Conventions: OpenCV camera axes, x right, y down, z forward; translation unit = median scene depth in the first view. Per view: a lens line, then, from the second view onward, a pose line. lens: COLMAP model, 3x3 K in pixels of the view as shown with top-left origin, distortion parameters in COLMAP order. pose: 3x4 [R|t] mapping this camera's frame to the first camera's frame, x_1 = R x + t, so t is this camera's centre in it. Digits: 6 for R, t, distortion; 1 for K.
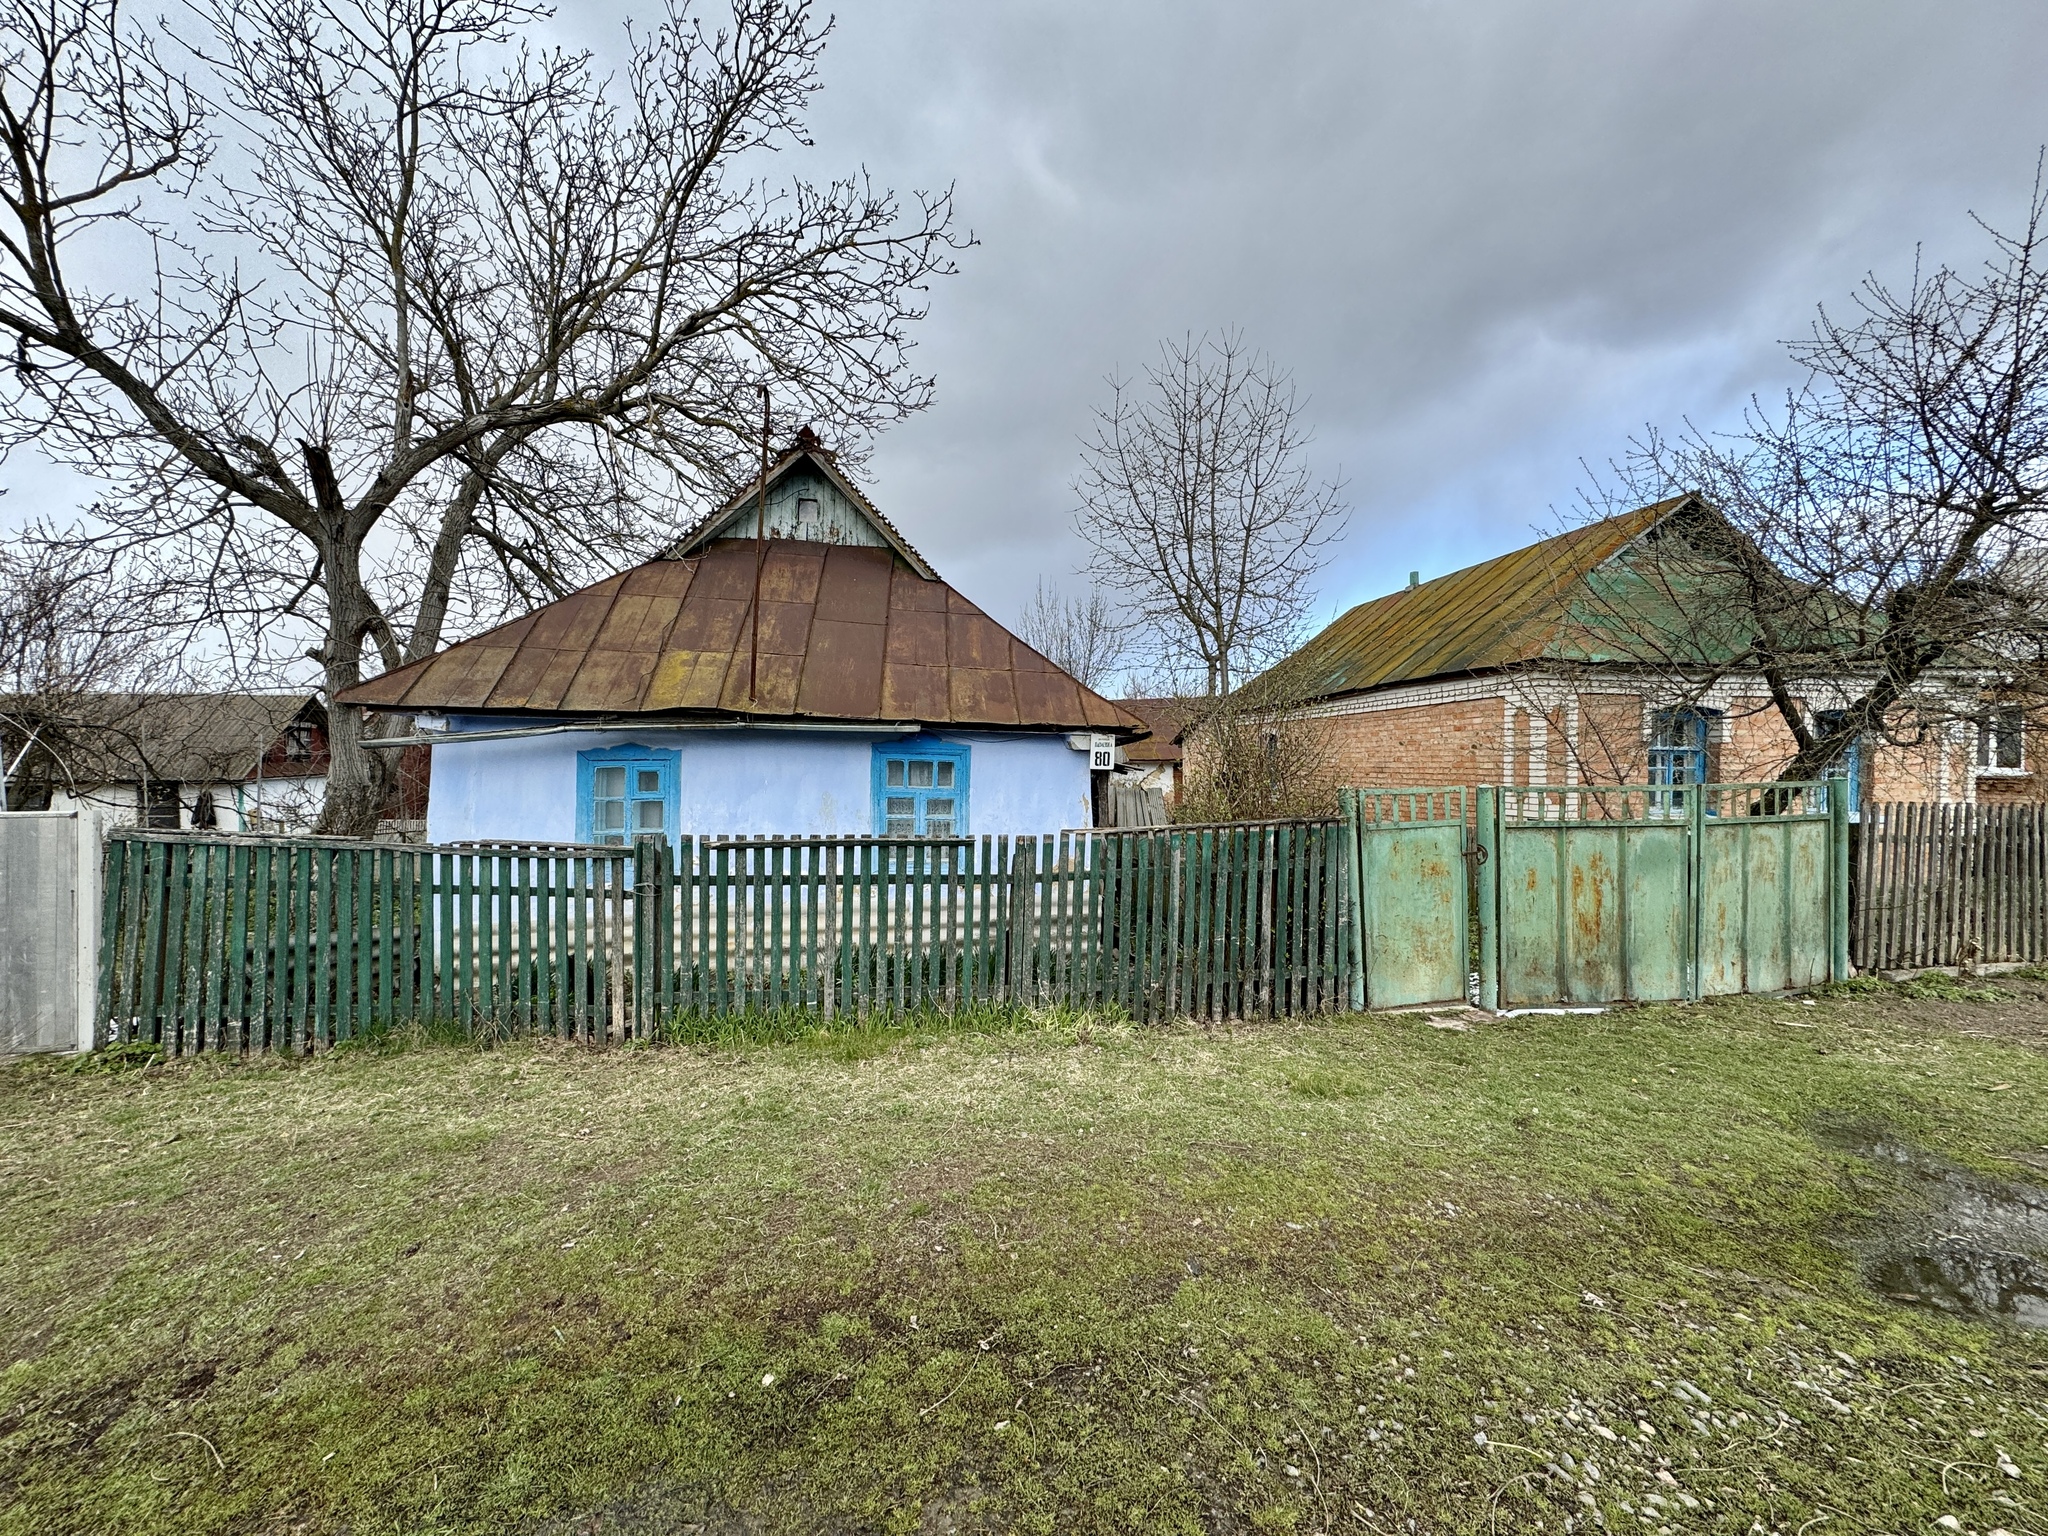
lens RADIAL K [[821.1, 0, 1024.3], [0, 821.1, 772.1], [0, 0, 1]] dist [0.000582, 0.000462]
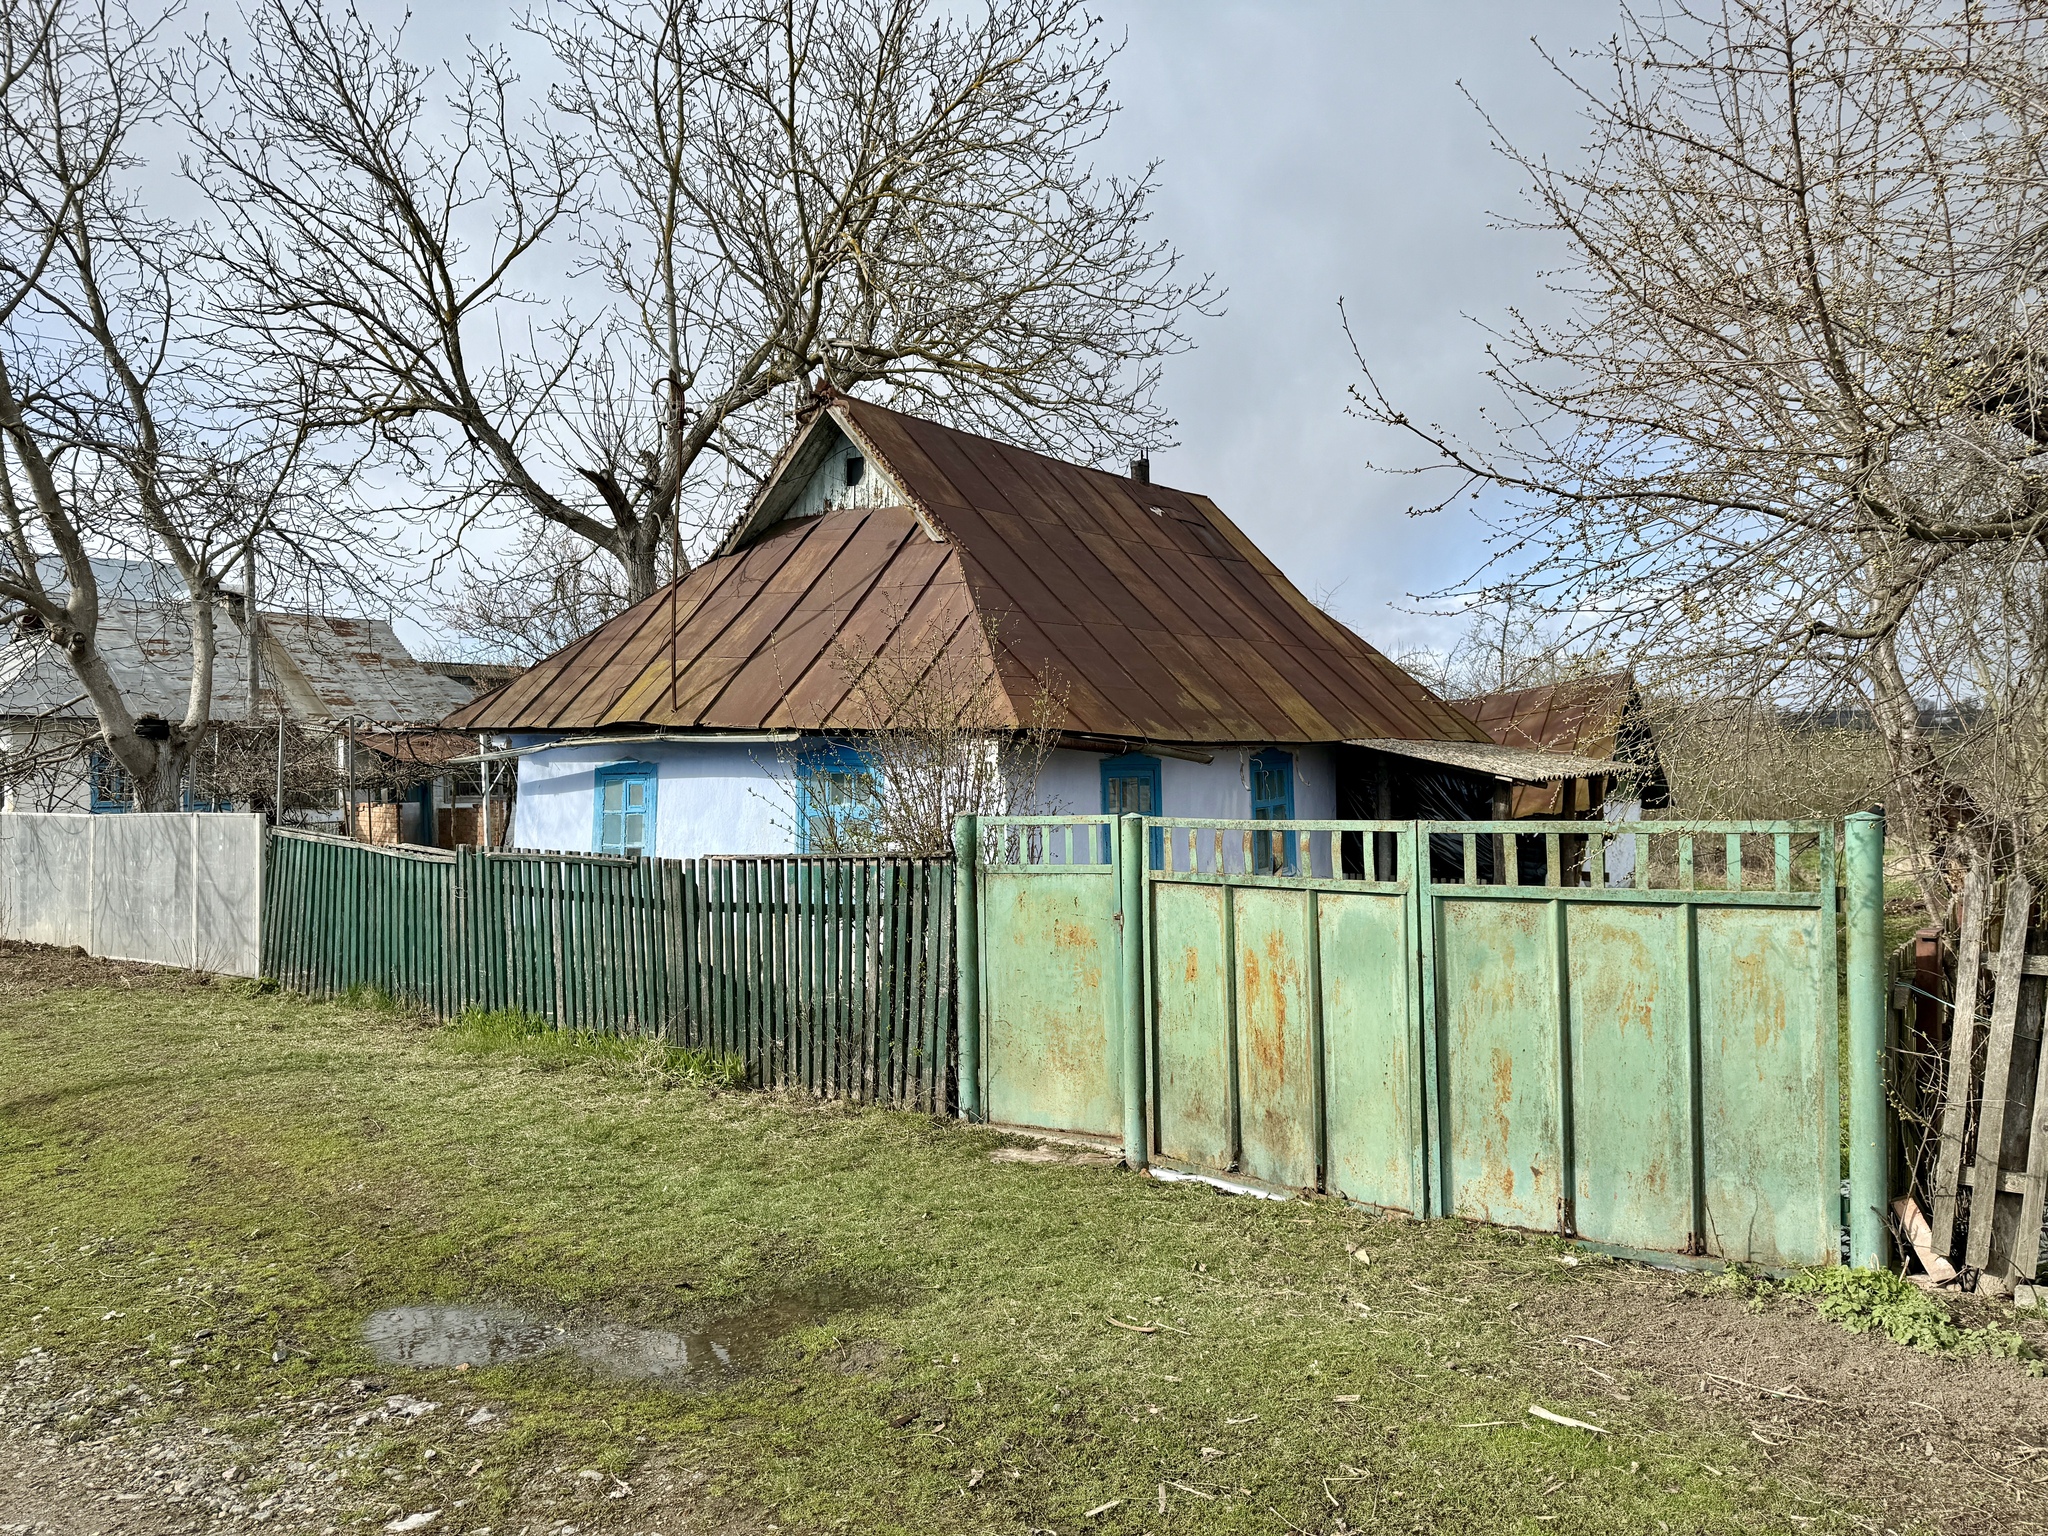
lens RADIAL K [[1408.4, 0, 1029.0], [0, 1408.4, 758.9], [0, 0, 1]] dist [-0.008263, -0.003207]
pose [[0.687229, -0.011988, -0.726342, 1.164198], [0.008713, 0.999928, -0.008260, -0.015506], [0.726388, -0.000652, 0.687284, 0.156287]]
